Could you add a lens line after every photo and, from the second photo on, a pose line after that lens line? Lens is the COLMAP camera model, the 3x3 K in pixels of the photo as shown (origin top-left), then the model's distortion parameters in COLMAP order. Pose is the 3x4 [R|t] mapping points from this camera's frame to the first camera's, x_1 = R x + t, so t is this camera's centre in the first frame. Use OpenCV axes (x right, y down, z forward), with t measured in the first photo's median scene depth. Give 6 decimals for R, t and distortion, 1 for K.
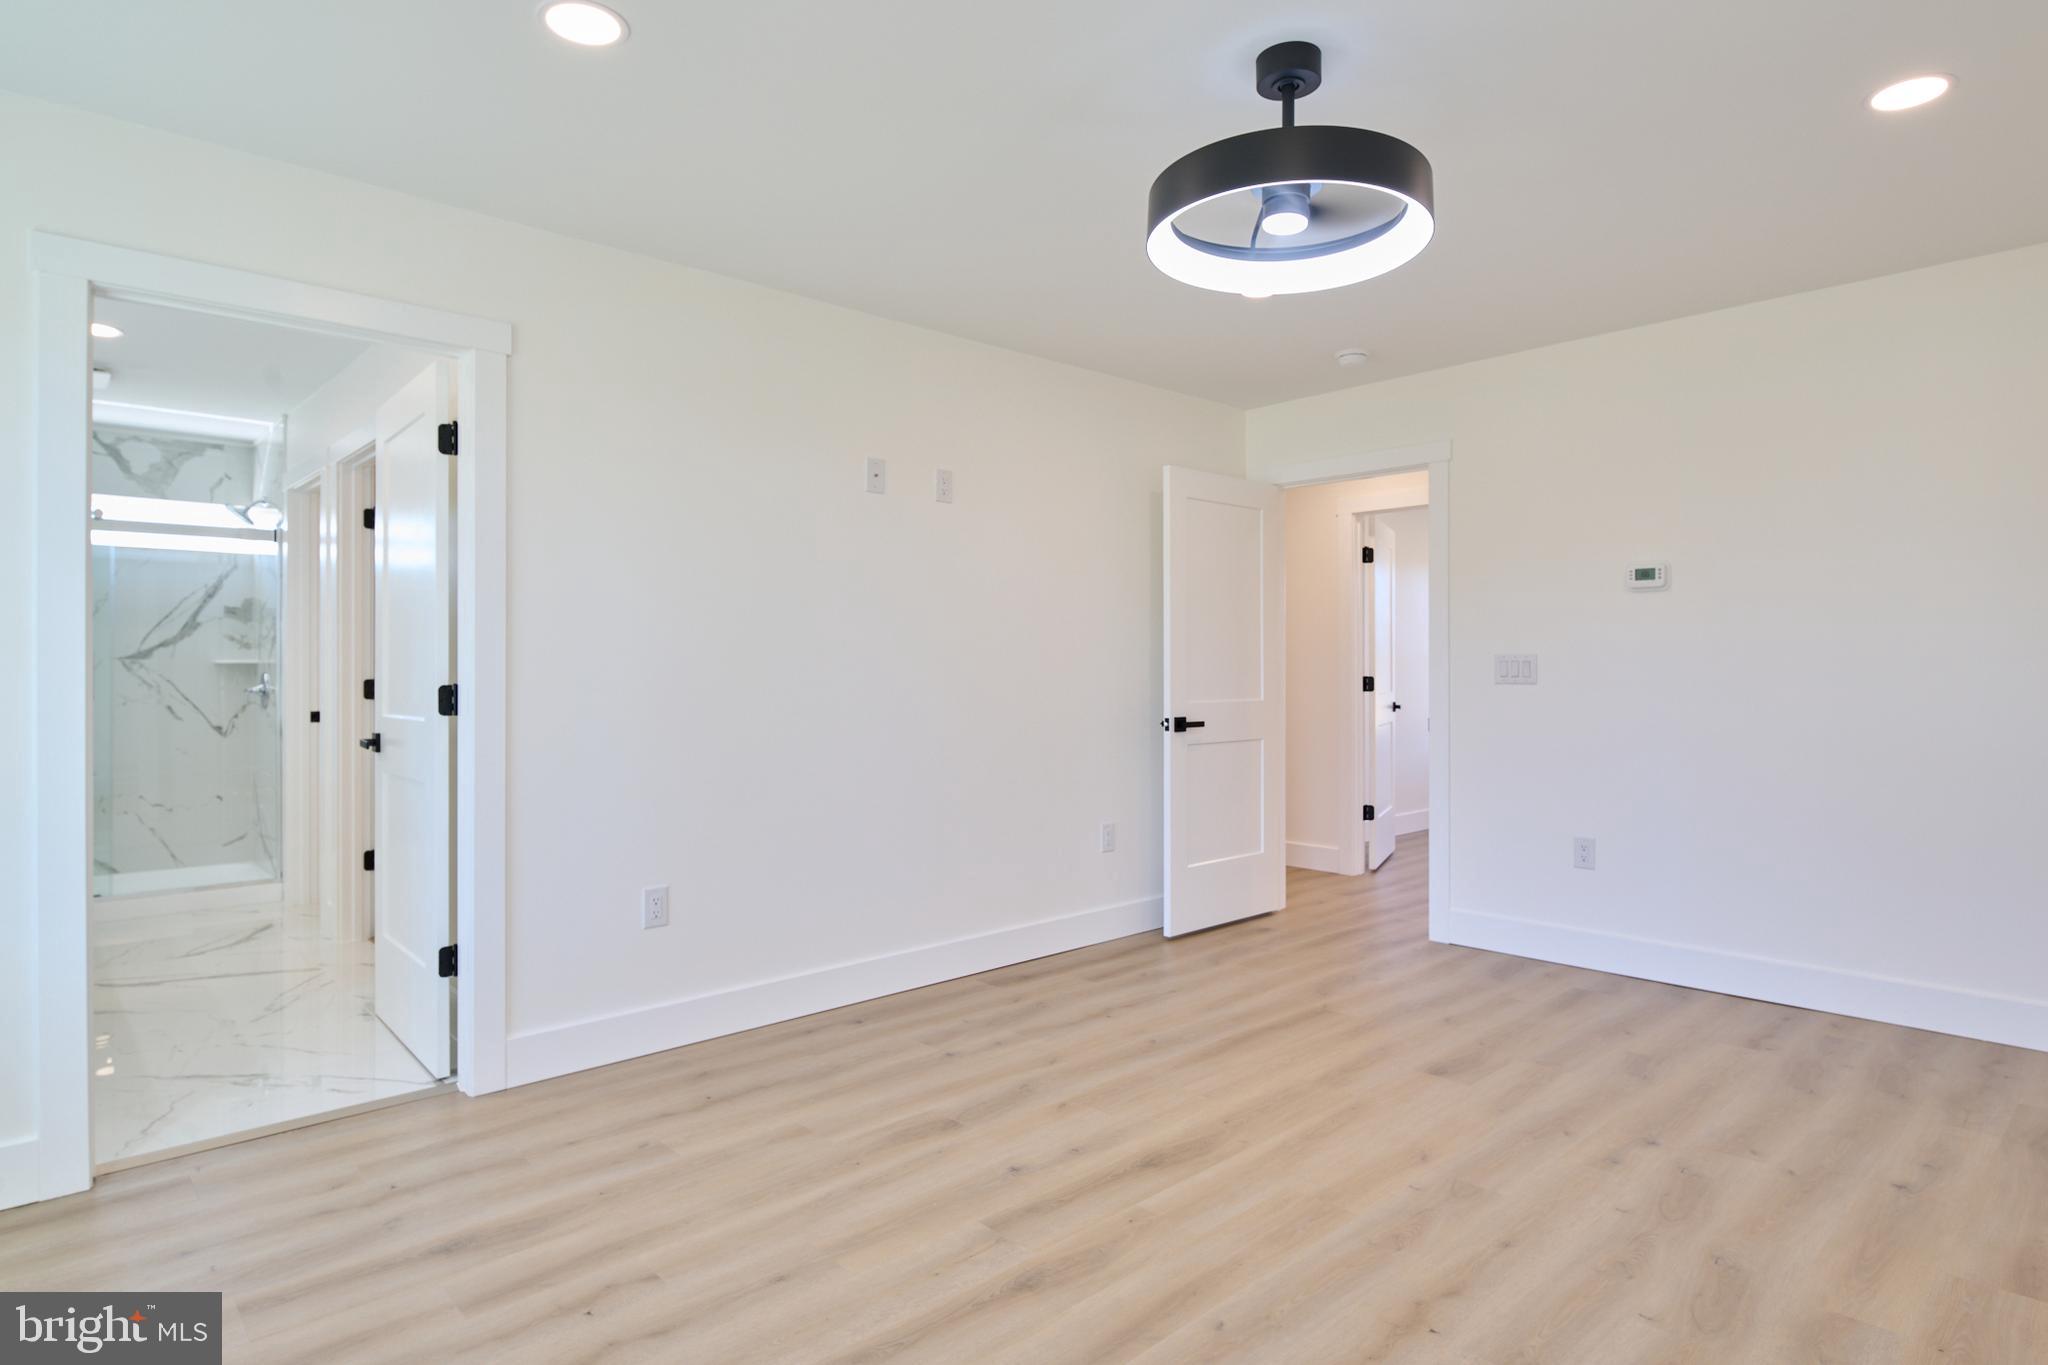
lens RADIAL K [[1125.2, 0, 1031.9], [0, 1125.2, 665.4], [0, 0, 1]] dist [-0.002321, -0.003339]
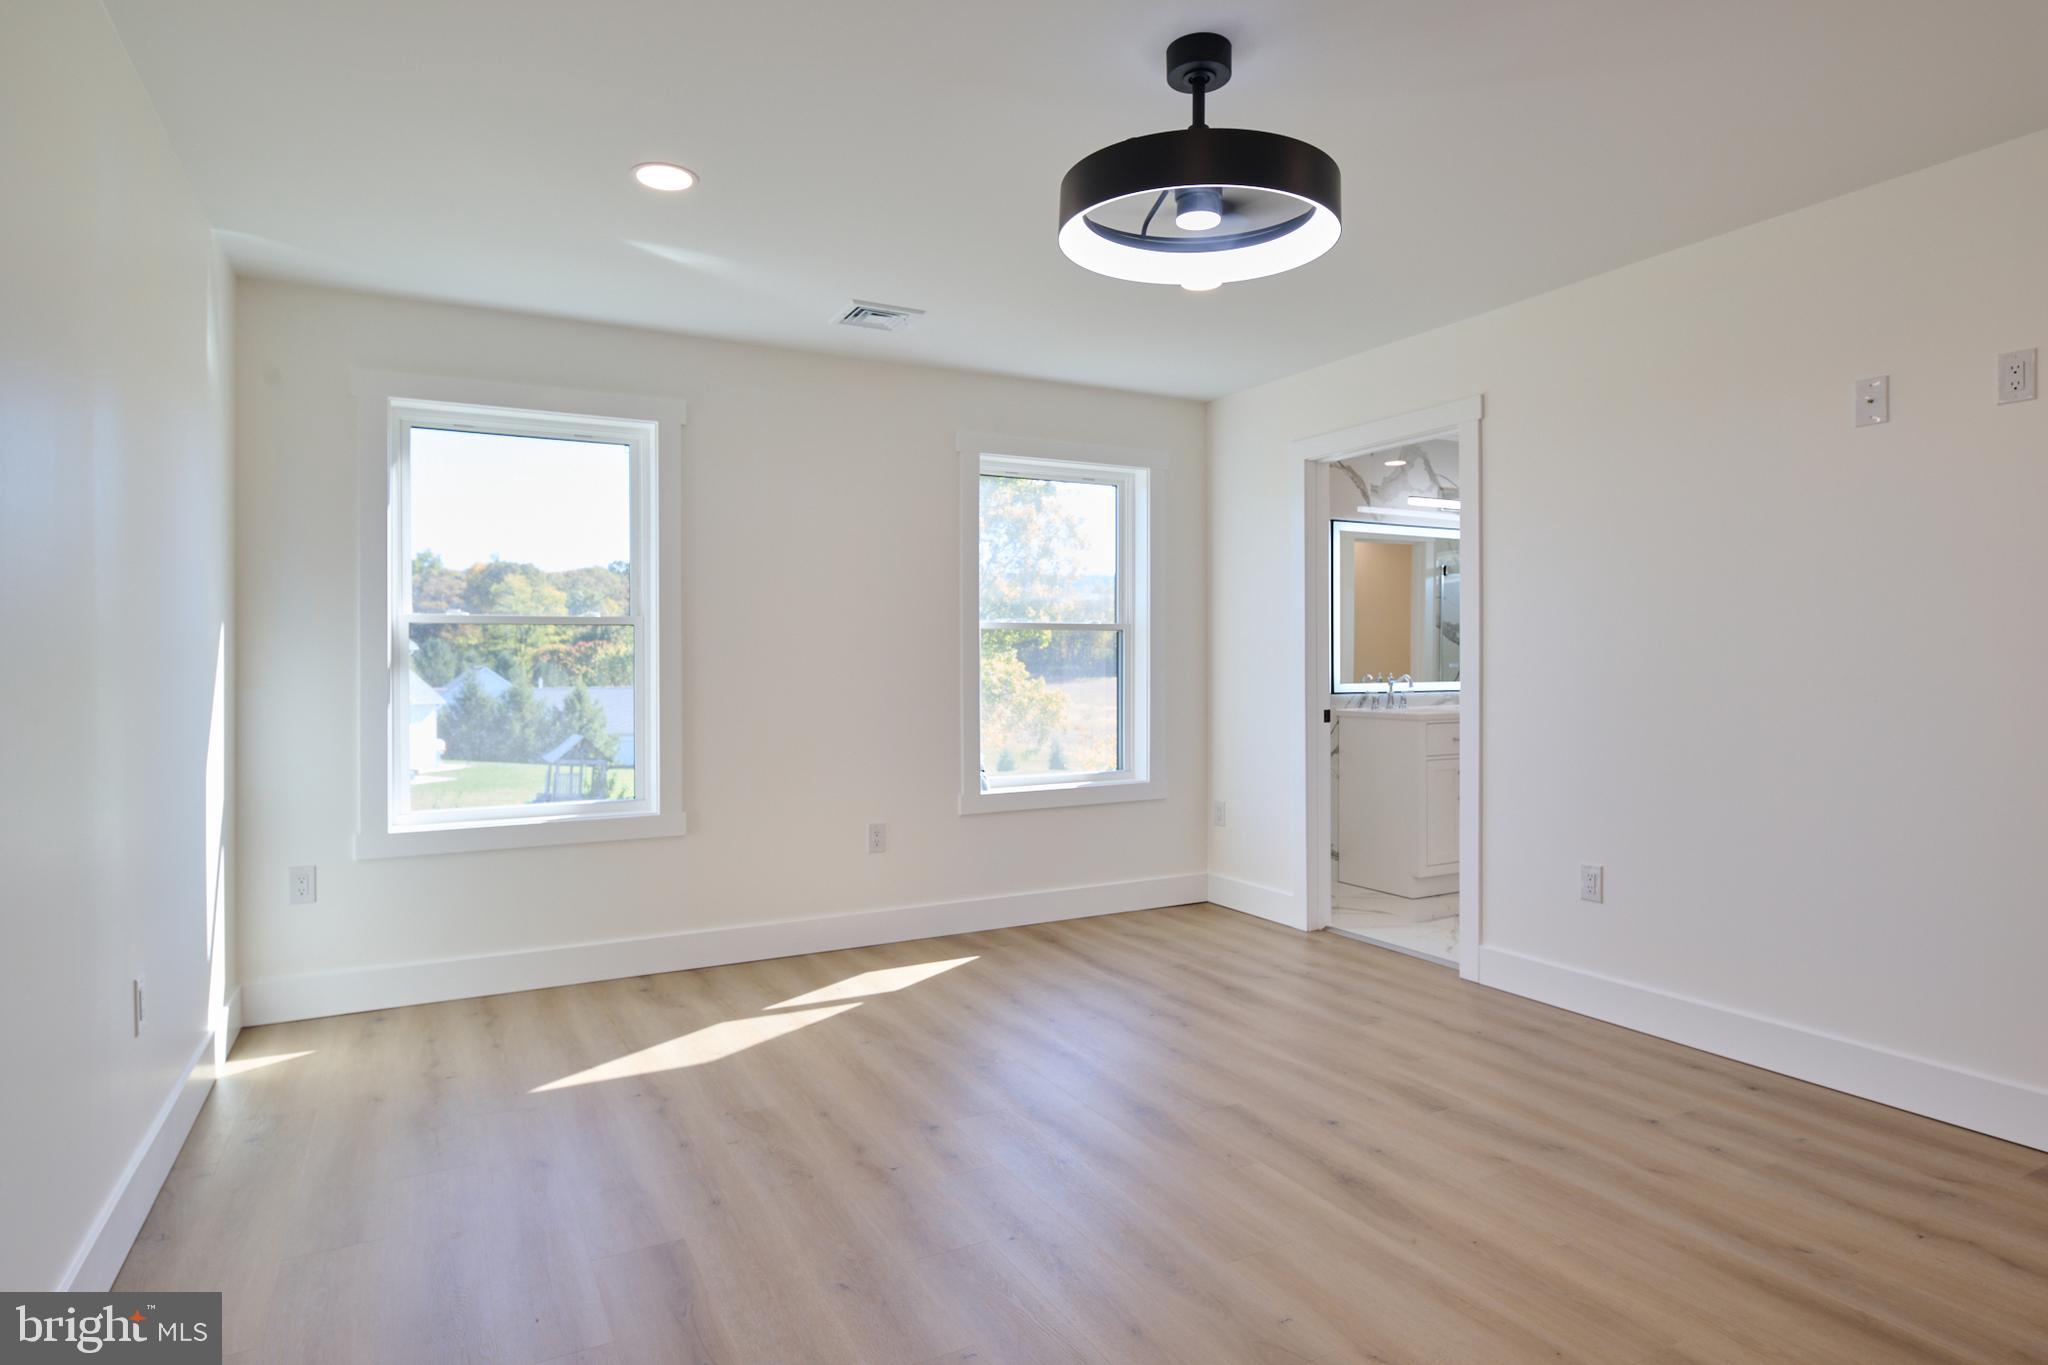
lens RADIAL K [[1125.2, 0, 1028.0], [0, 1125.2, 680.3], [0, 0, 1]] dist [-0.002321, -0.003339]
pose [[-0.260765, 0.017357, -0.965246, 0.899280], [0.009150, 0.999838, 0.015507, -0.001149], [0.965359, -0.004788, -0.260882, 0.811053]]
